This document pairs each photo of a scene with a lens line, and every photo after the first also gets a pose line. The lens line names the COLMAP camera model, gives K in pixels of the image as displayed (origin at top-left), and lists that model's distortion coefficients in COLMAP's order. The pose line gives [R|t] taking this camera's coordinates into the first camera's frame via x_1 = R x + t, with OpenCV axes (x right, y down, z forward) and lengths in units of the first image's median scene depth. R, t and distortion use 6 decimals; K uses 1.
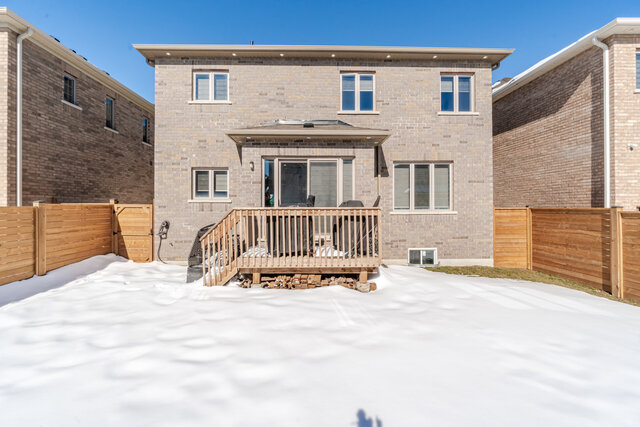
lens RADIAL K [[273.7, 0, 317.7], [0, 273.7, 205.6], [0, 0, 1]] dist [-0.004474, -0.000461]
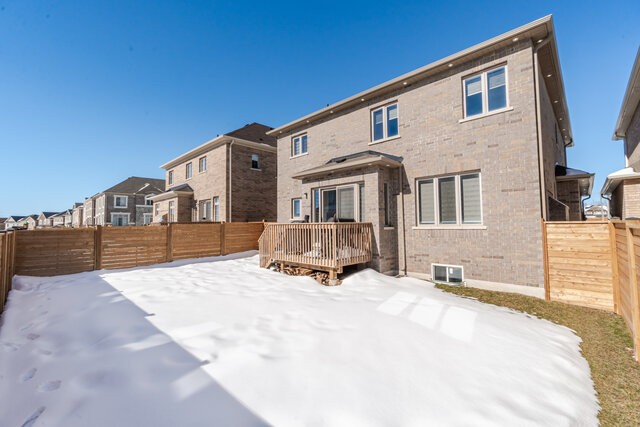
lens RADIAL K [[275.2, 0, 319.7], [0, 275.2, 209.7], [0, 0, 1]] dist [0.002893, 0.000076]
pose [[0.697471, -0.044085, -0.715255, 0.792112], [0.011607, 0.998670, -0.050235, 0.006709], [0.716519, 0.026735, 0.697055, 0.007190]]
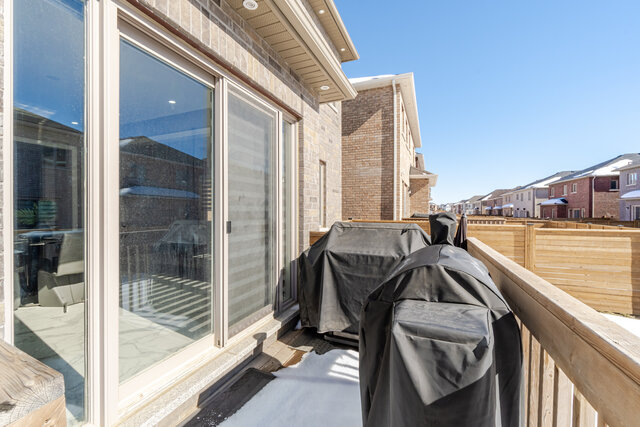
lens RADIAL K [[278.0, 0, 310.0], [0, 278.0, 211.6], [0, 0, 1]] dist [-0.050268, 0.015730]
pose [[0.428899, -0.002202, 0.903350, -0.231854], [-0.005923, 0.999969, 0.005249, -0.031306], [-0.903333, -0.007602, 0.428873, 0.731161]]
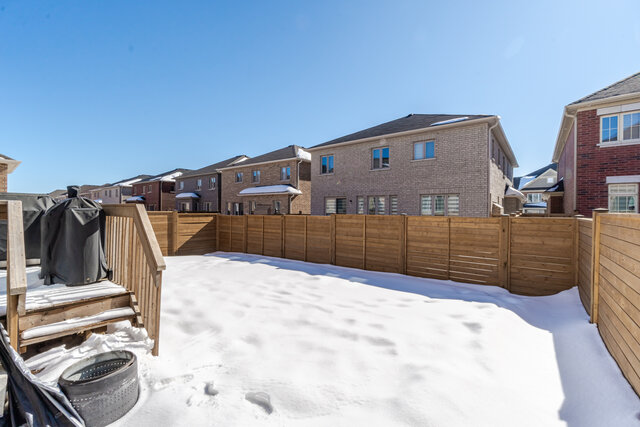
lens RADIAL K [[272.6, 0, 308.4], [0, 272.6, 210.4], [0, 0, 1]] dist [-0.012094, 0.000022]
pose [[-0.752280, -0.008121, 0.658794, -0.643637], [-0.015299, 0.999870, -0.005145, 0.010451], [-0.658666, -0.013949, -0.752306, 0.815564]]
